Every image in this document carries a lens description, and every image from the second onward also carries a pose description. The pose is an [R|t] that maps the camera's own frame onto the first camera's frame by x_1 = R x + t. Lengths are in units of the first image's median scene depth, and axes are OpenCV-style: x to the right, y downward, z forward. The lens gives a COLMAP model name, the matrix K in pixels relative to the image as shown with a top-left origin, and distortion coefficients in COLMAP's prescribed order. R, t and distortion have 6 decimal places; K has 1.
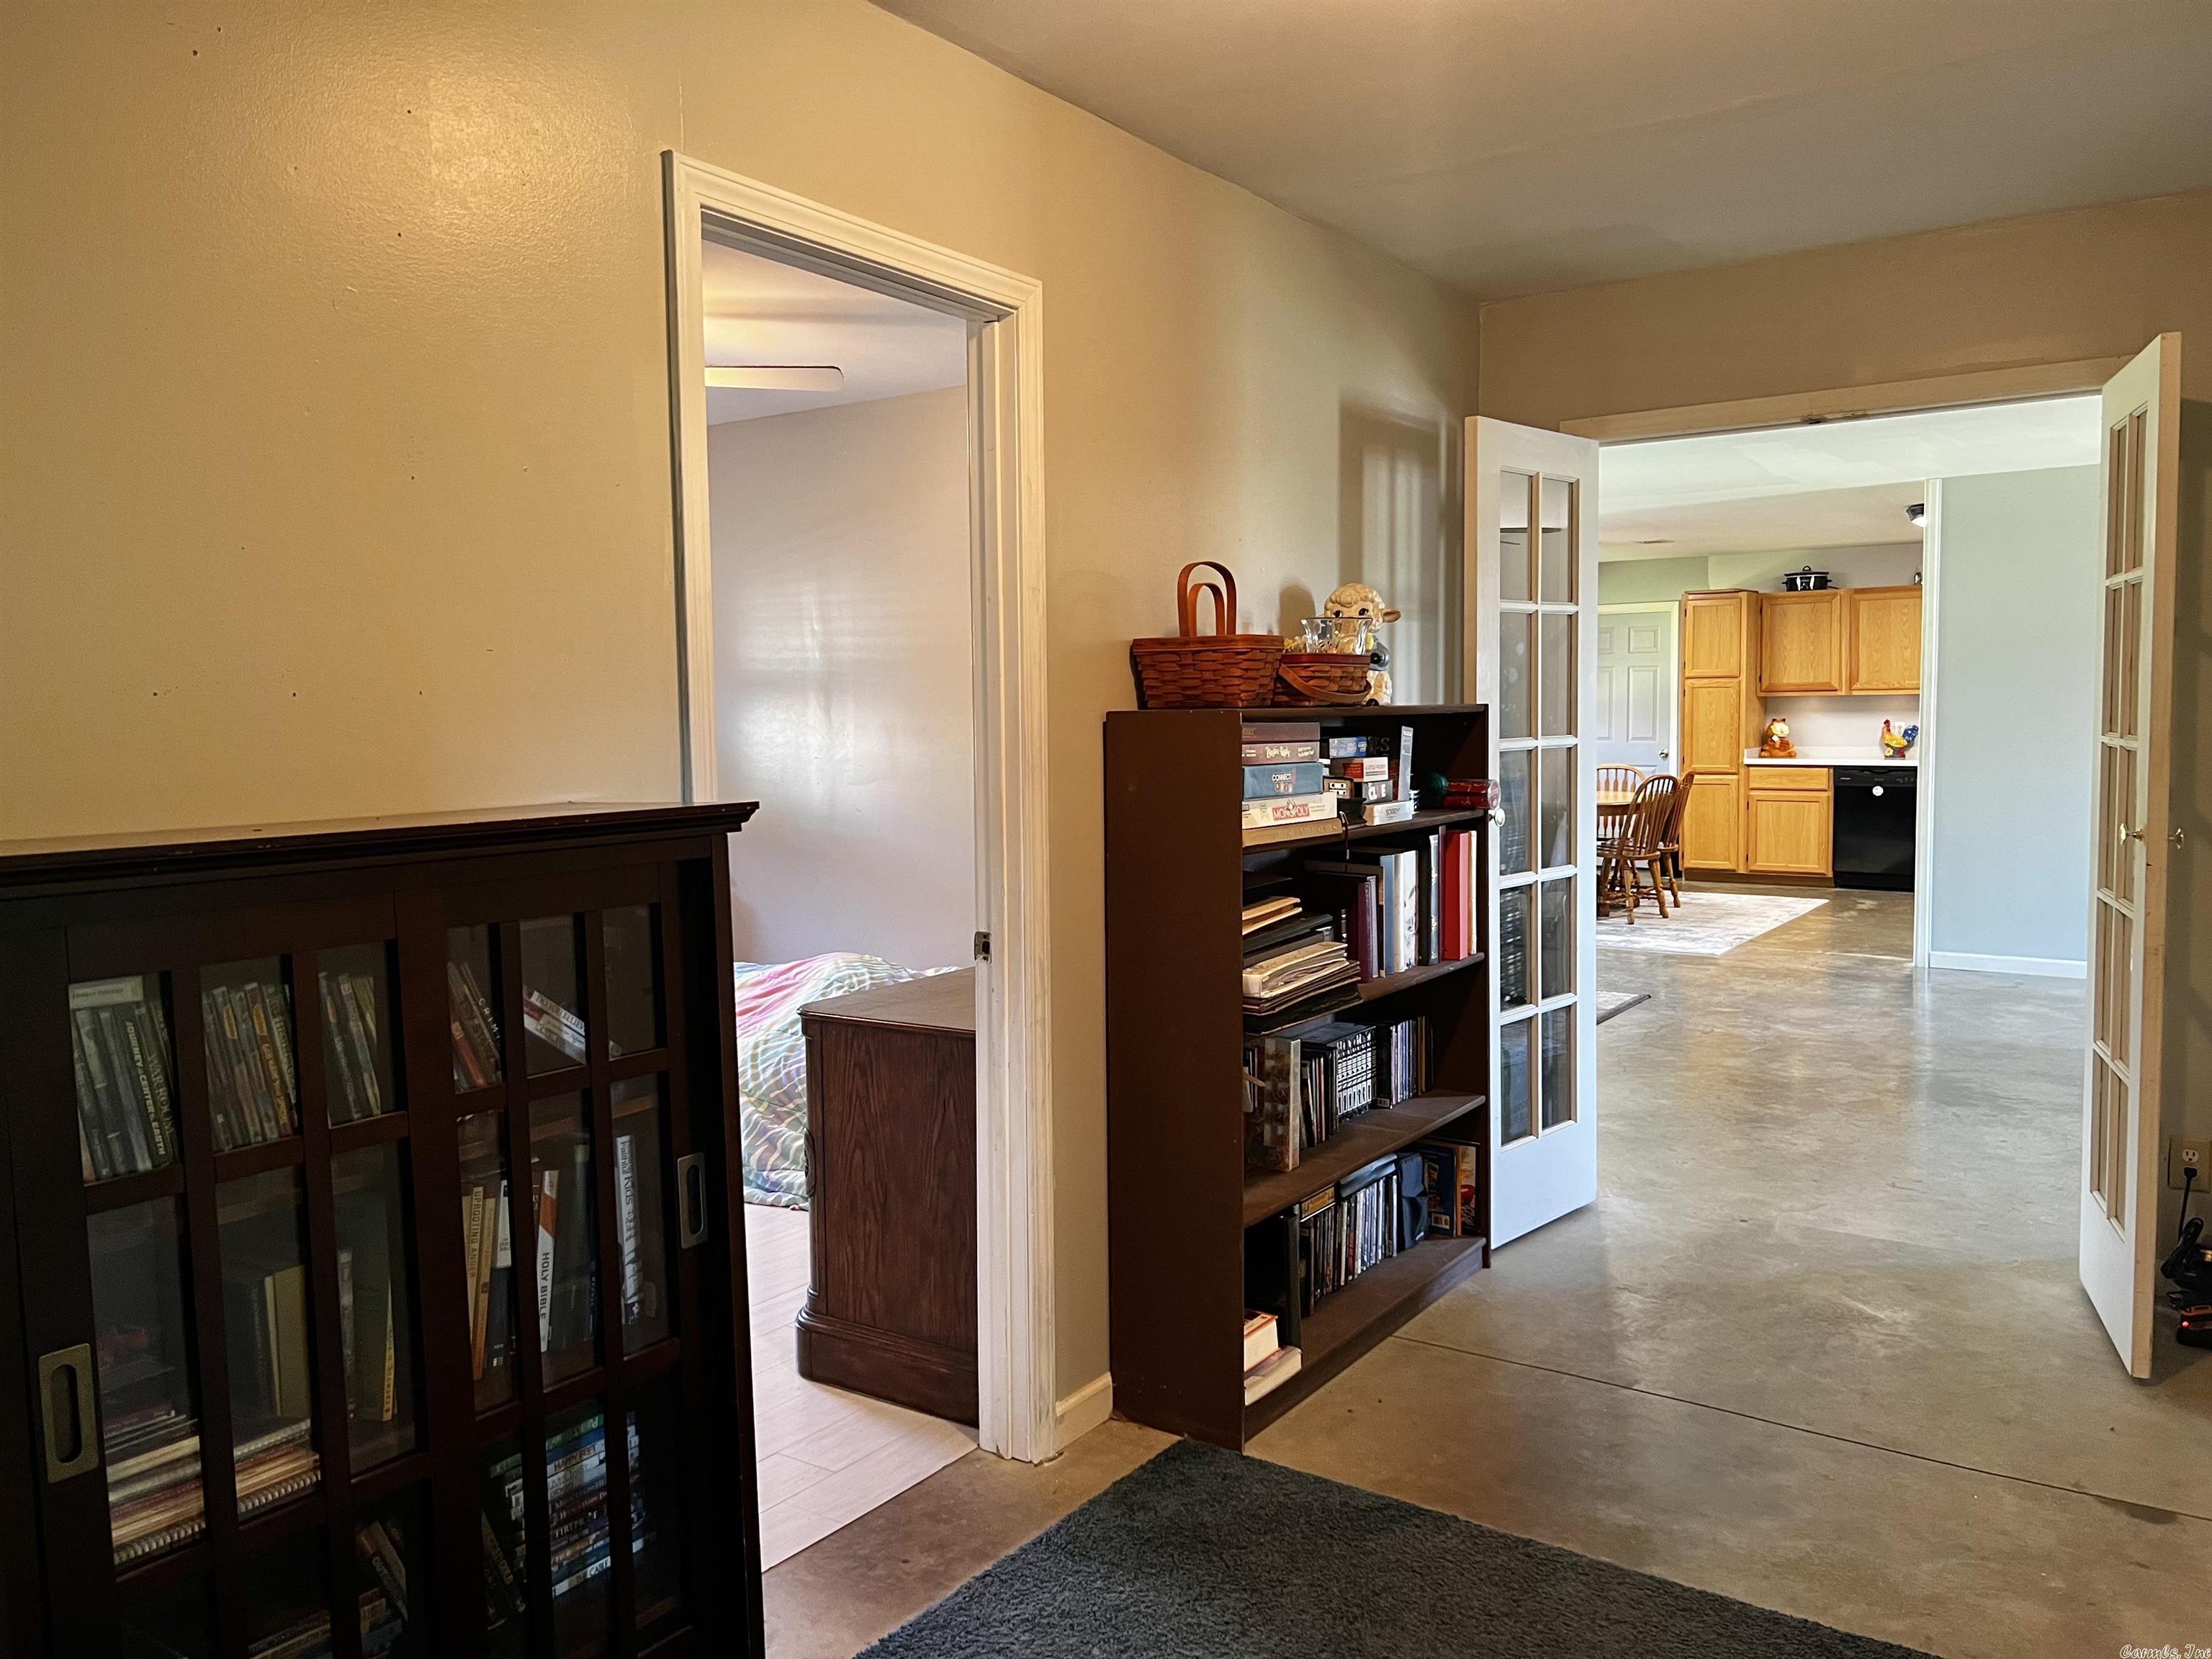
lens RADIAL K [[1620.2, 0, 1106.0], [0, 1620.2, 829.5], [0, 0, 1]] dist [0.044655, -0.093391]
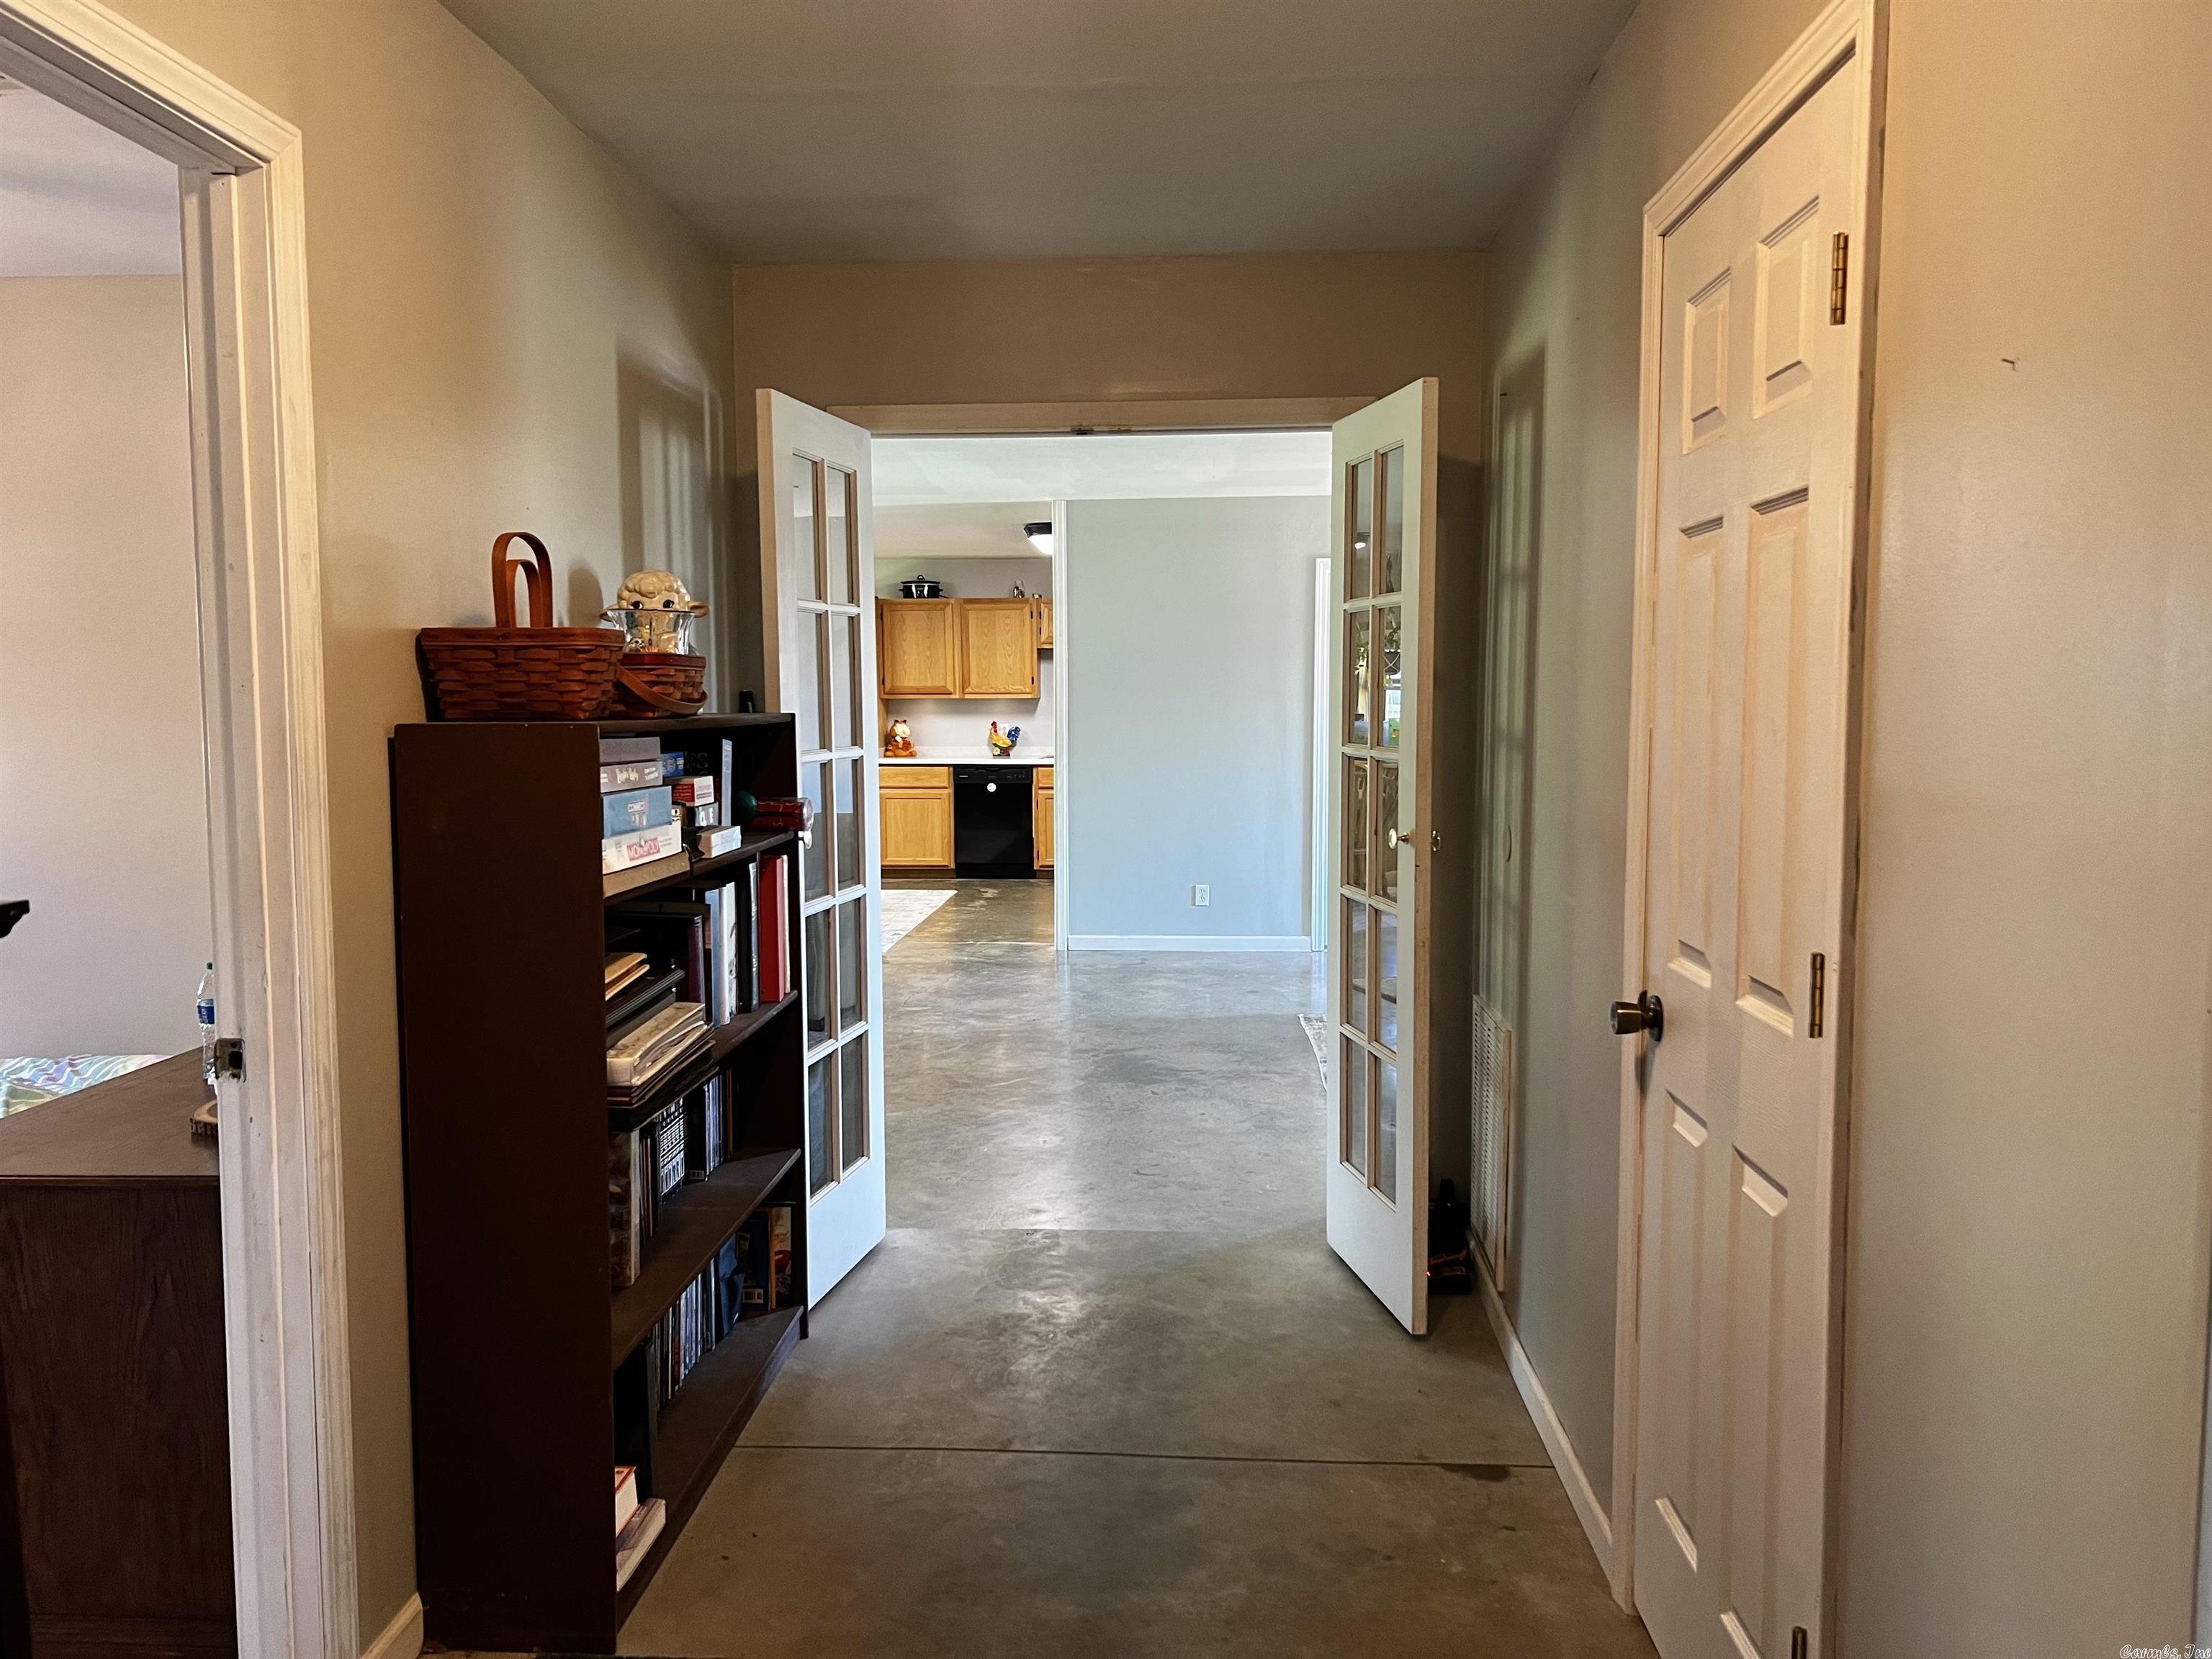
lens RADIAL K [[1620.2, 0, 1106.0], [0, 1620.2, 829.5], [0, 0, 1]] dist [0.044655, -0.093391]
pose [[0.849807, -0.032974, 0.526062, -0.095199], [0.031811, 0.999431, 0.011257, -0.018232], [-0.526134, 0.007168, 0.850372, 0.154377]]
